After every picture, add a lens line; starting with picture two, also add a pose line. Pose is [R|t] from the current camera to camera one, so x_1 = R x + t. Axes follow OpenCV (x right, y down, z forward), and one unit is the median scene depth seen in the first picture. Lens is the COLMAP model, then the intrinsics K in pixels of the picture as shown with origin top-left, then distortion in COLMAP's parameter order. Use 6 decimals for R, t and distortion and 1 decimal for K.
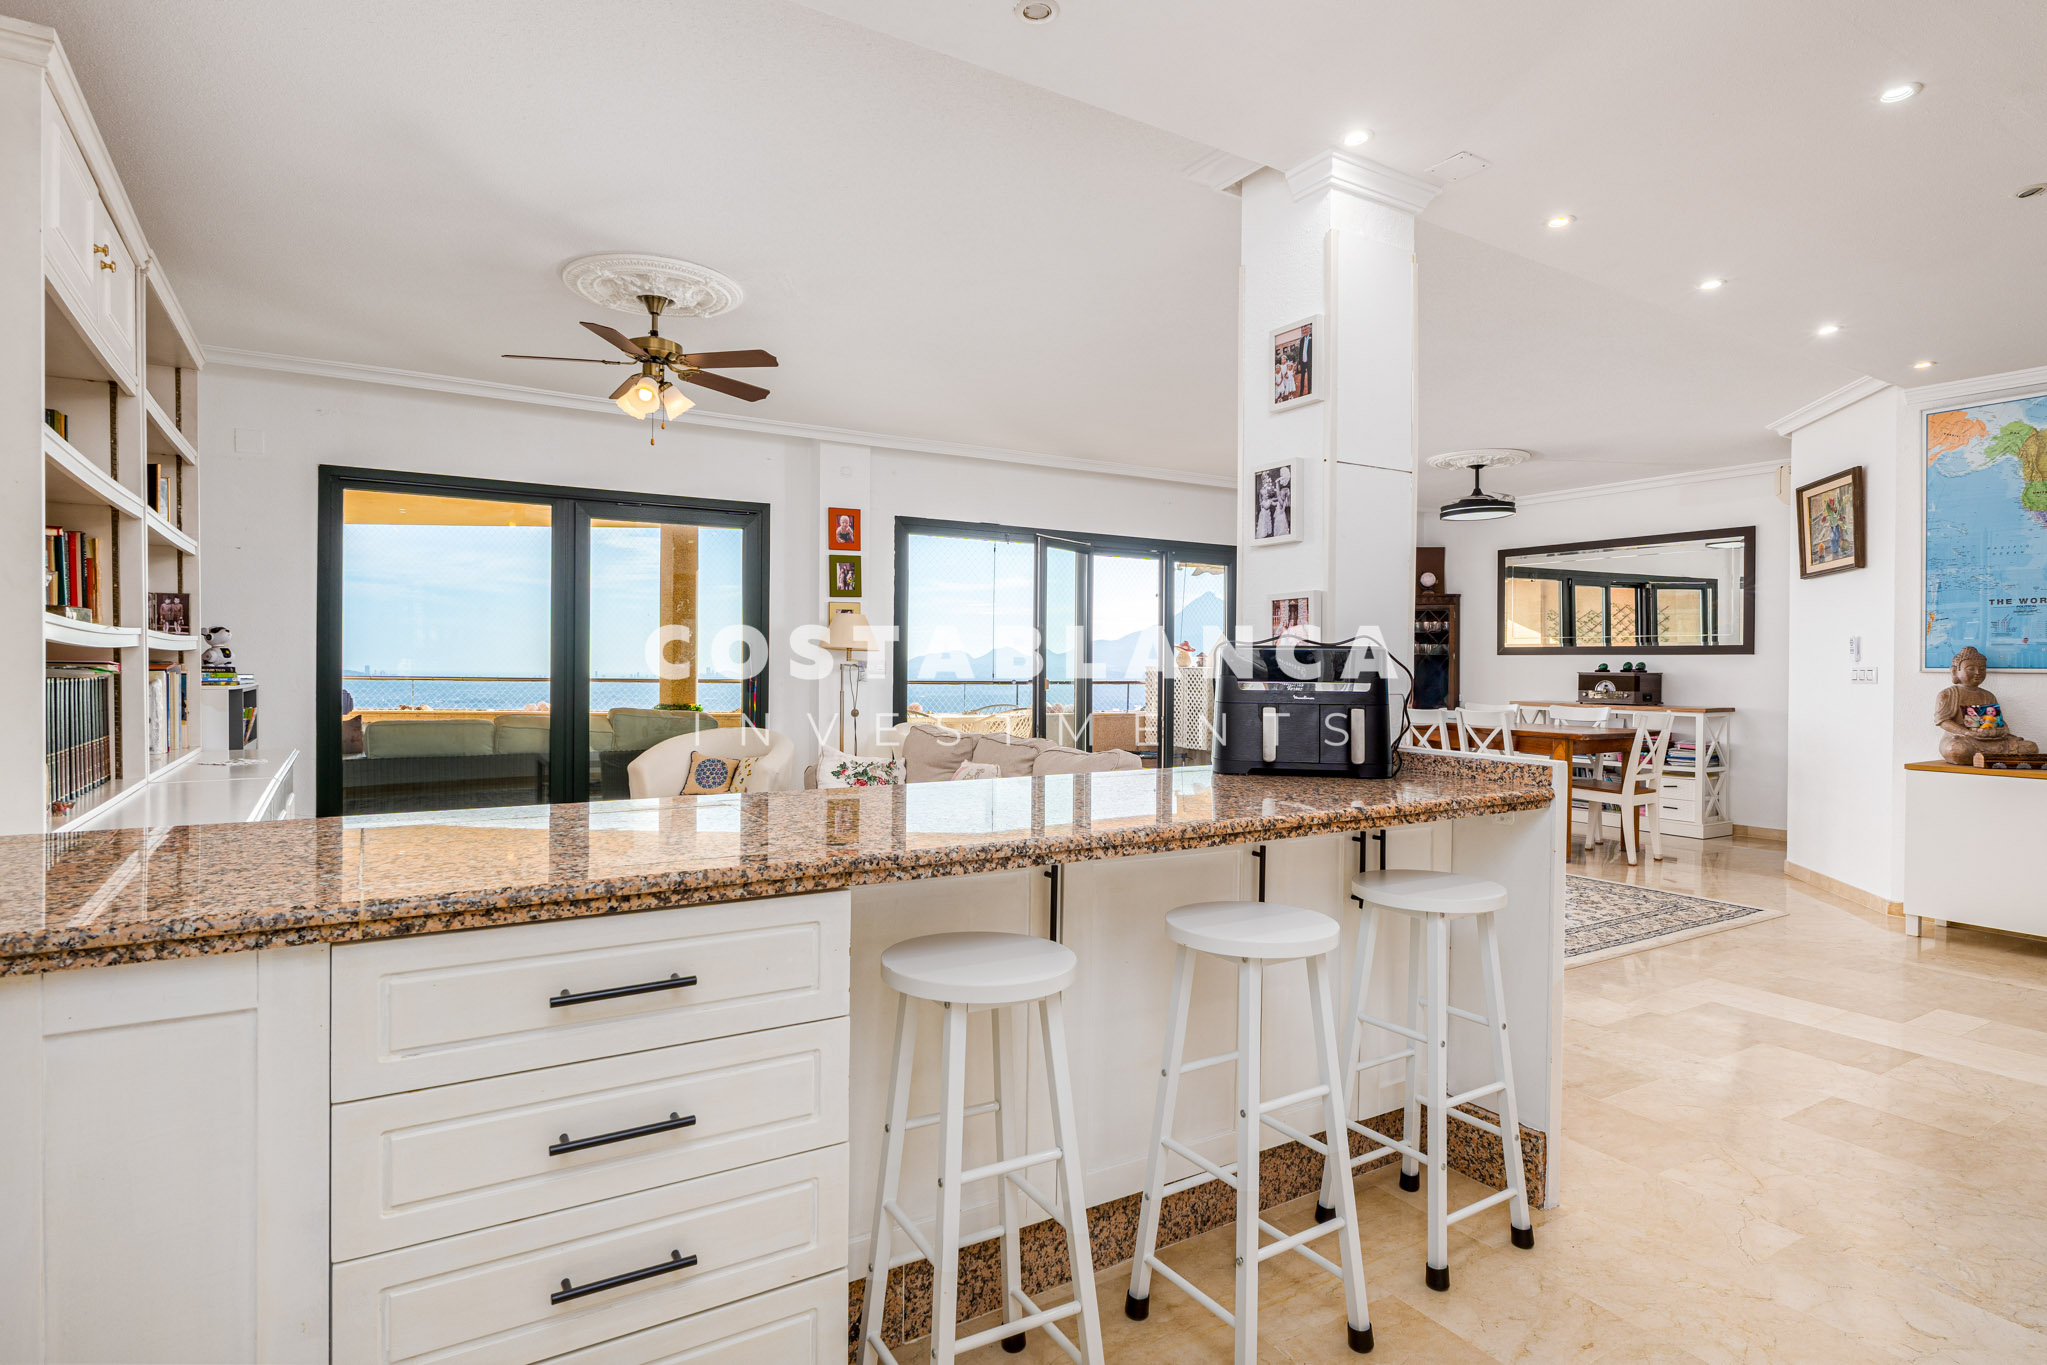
lens RADIAL K [[1087.4, 0, 1023.6], [0, 1087.4, 676.9], [0, 0, 1]] dist [0.003884, 0.001474]
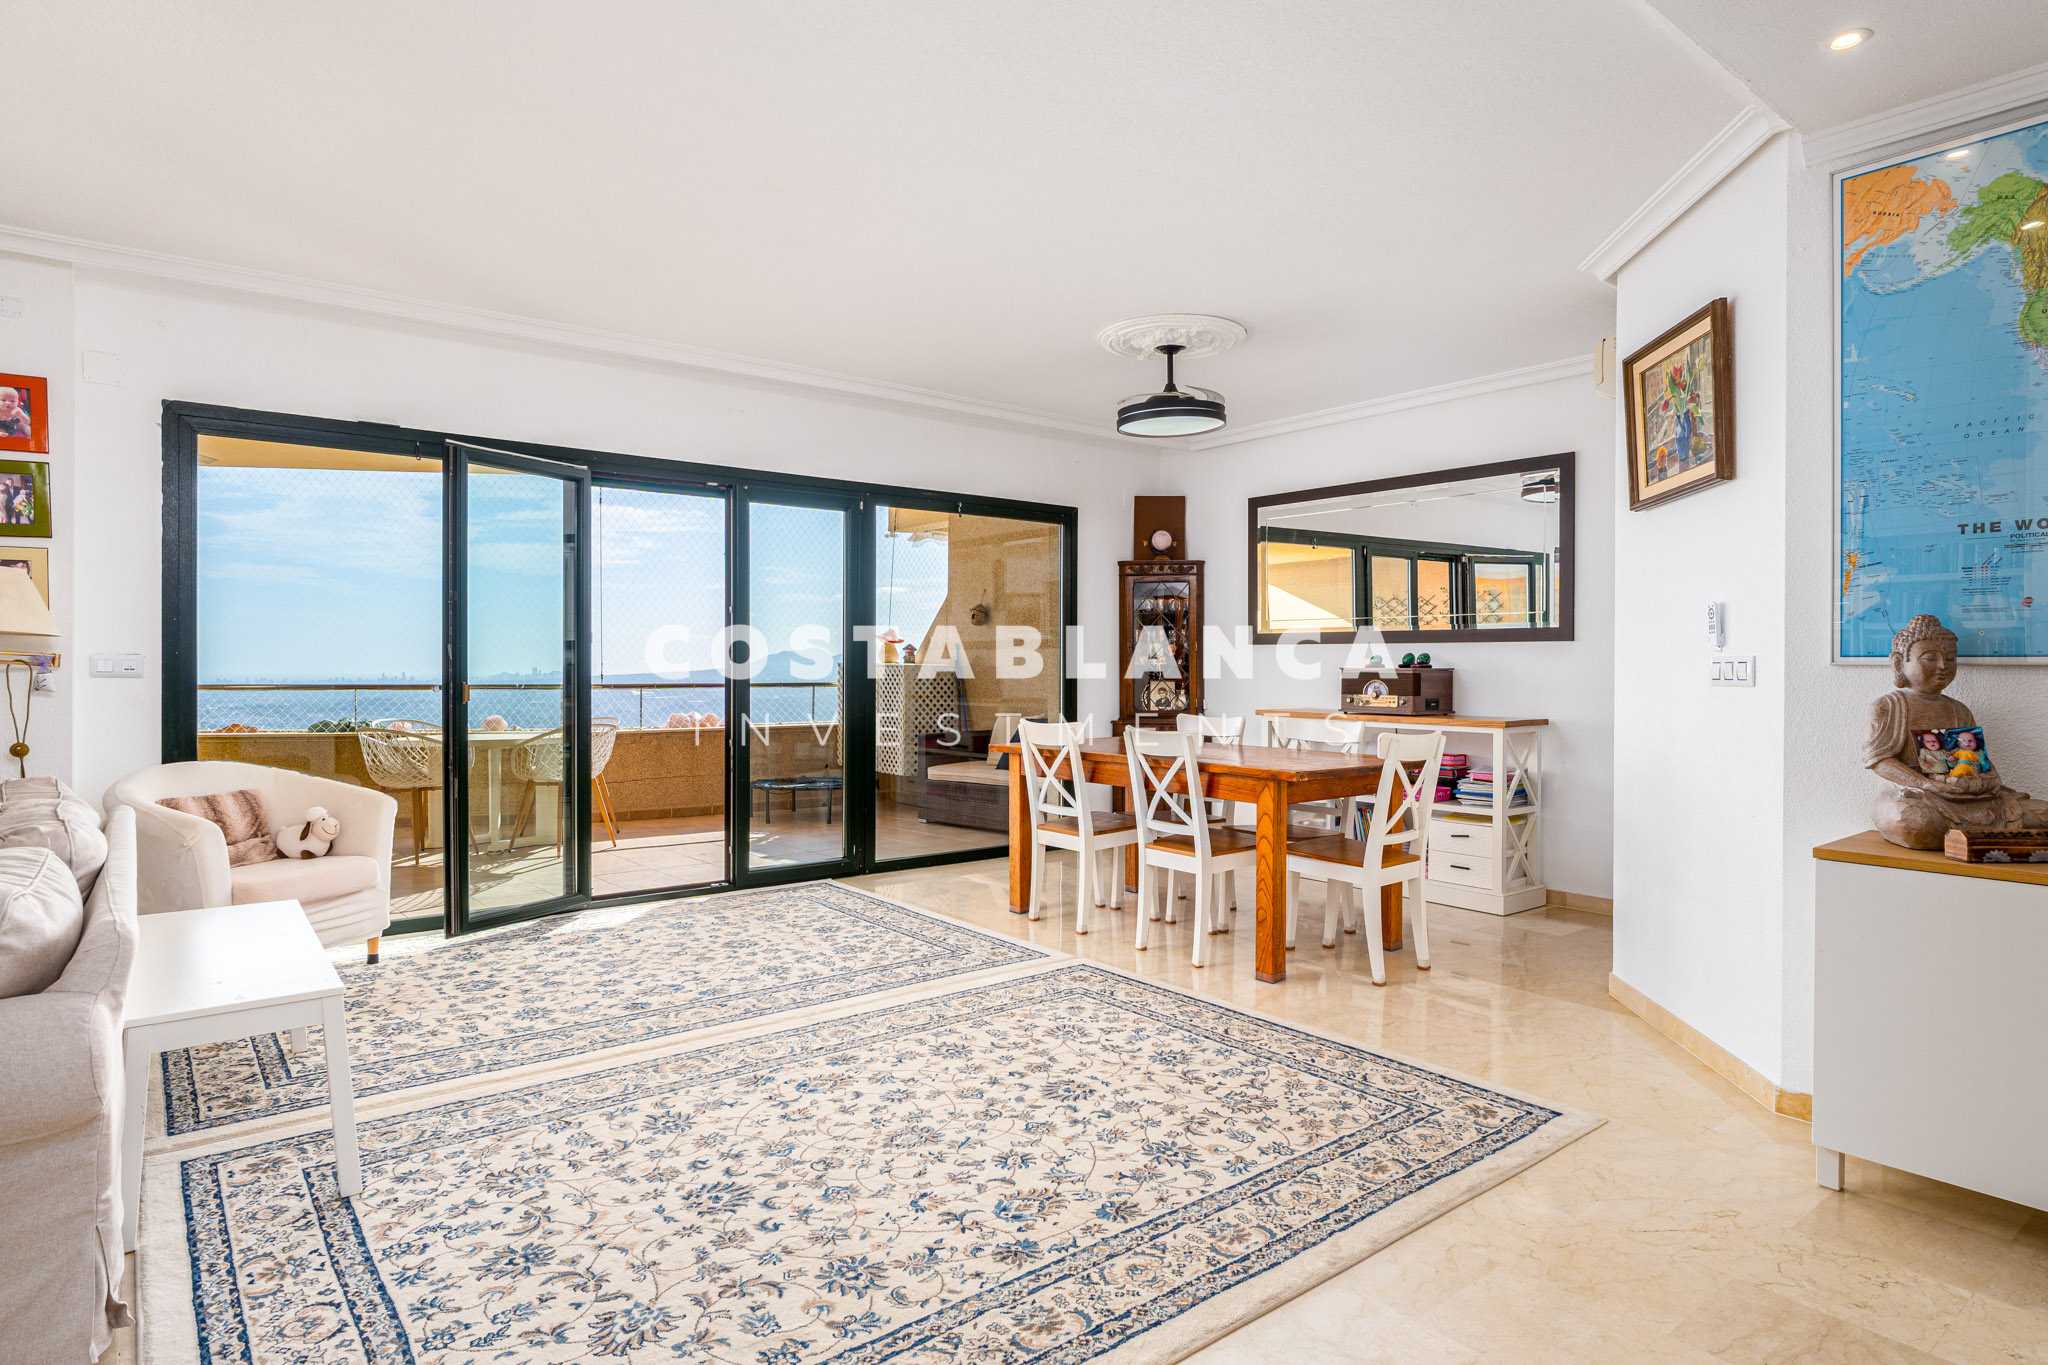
lens RADIAL K [[1136.5, 0, 1023.1], [0, 1136.5, 678.7], [0, 0, 1]] dist [-0.002805, 0.000274]
pose [[0.993366, -0.006232, 0.114824, 0.287074], [0.005917, 0.999978, 0.003080, -0.001360], [-0.114841, -0.002380, 0.993381, 0.388616]]
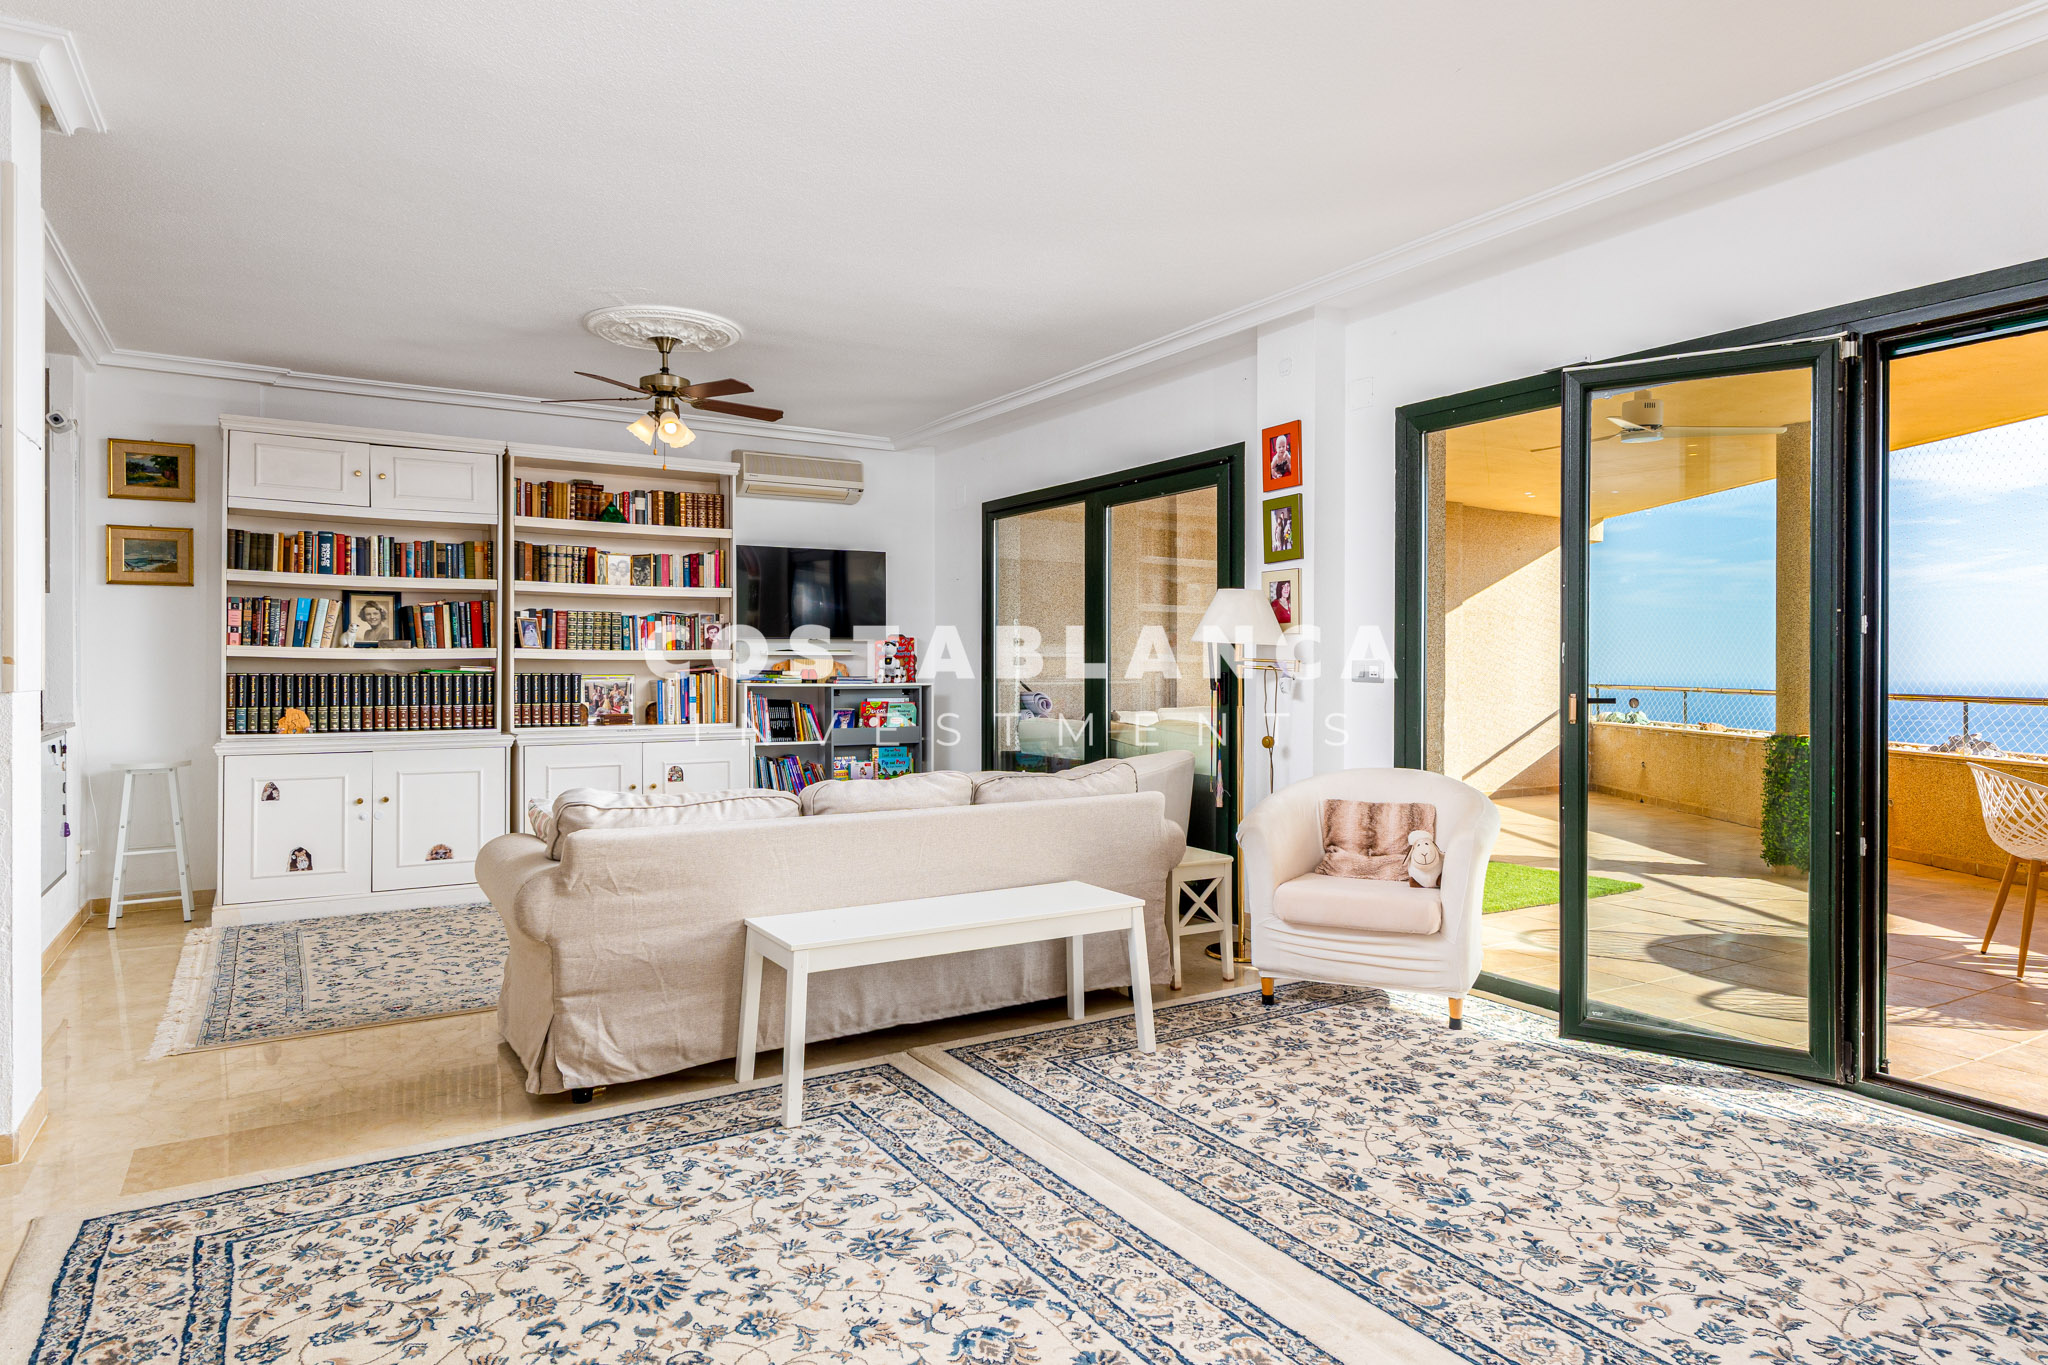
lens RADIAL K [[1198.3, 0, 1022.6], [0, 1198.3, 670.4], [0, 0, 1]] dist [-0.001759, 0.002082]
pose [[-0.011444, -0.003115, -0.999930, 0.552296], [-0.011535, 0.999929, -0.002983, -0.004618], [0.999868, 0.011500, -0.011479, 0.856187]]
